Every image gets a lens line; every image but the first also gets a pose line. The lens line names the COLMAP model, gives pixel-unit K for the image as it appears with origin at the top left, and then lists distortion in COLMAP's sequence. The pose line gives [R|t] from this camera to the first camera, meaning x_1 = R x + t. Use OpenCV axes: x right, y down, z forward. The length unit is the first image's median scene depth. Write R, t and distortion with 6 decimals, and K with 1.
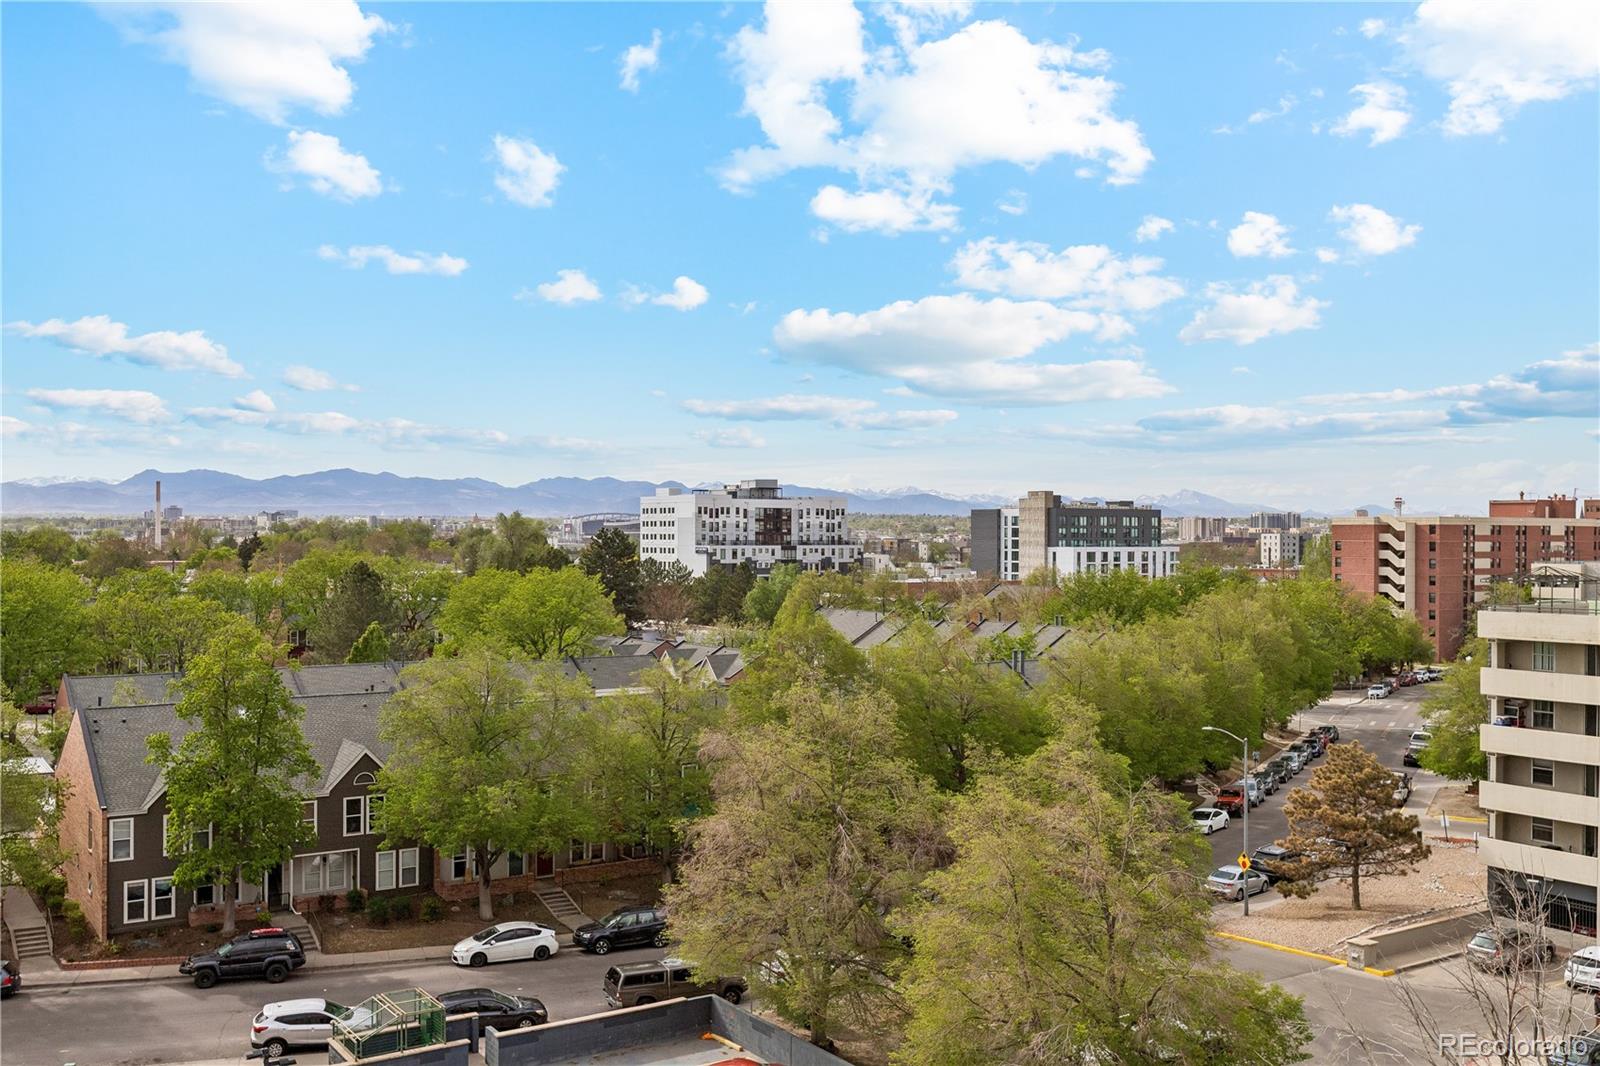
lens RADIAL K [[1653.3, 0, 805.5], [0, 1653.3, 535.3], [0, 0, 1]] dist [-0.011604, 0.000000]
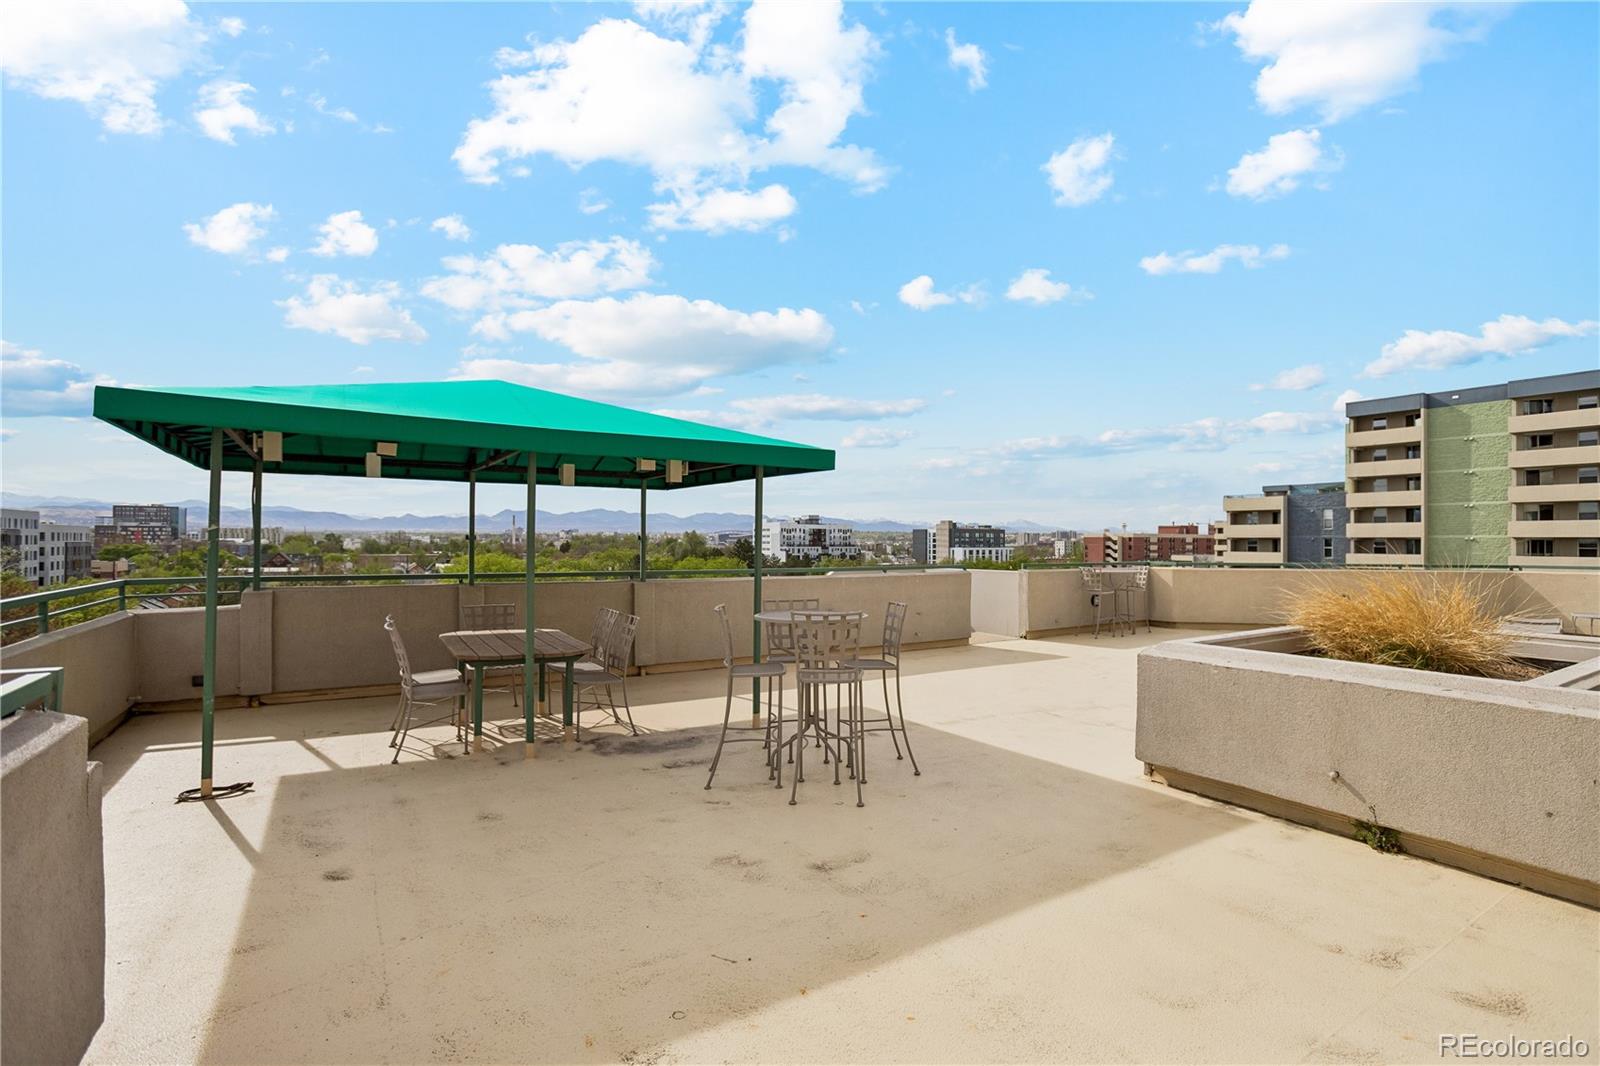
lens RADIAL K [[1653.3, 0, 796.2], [0, 1653.3, 533.4], [0, 0, 1]] dist [-0.011604, 0.000000]
pose [[0.999457, 0.000997, 0.032937, -0.113927], [-0.000948, 0.999998, -0.001495, -0.007575], [-0.032939, 0.001463, 0.999456, -1.062995]]
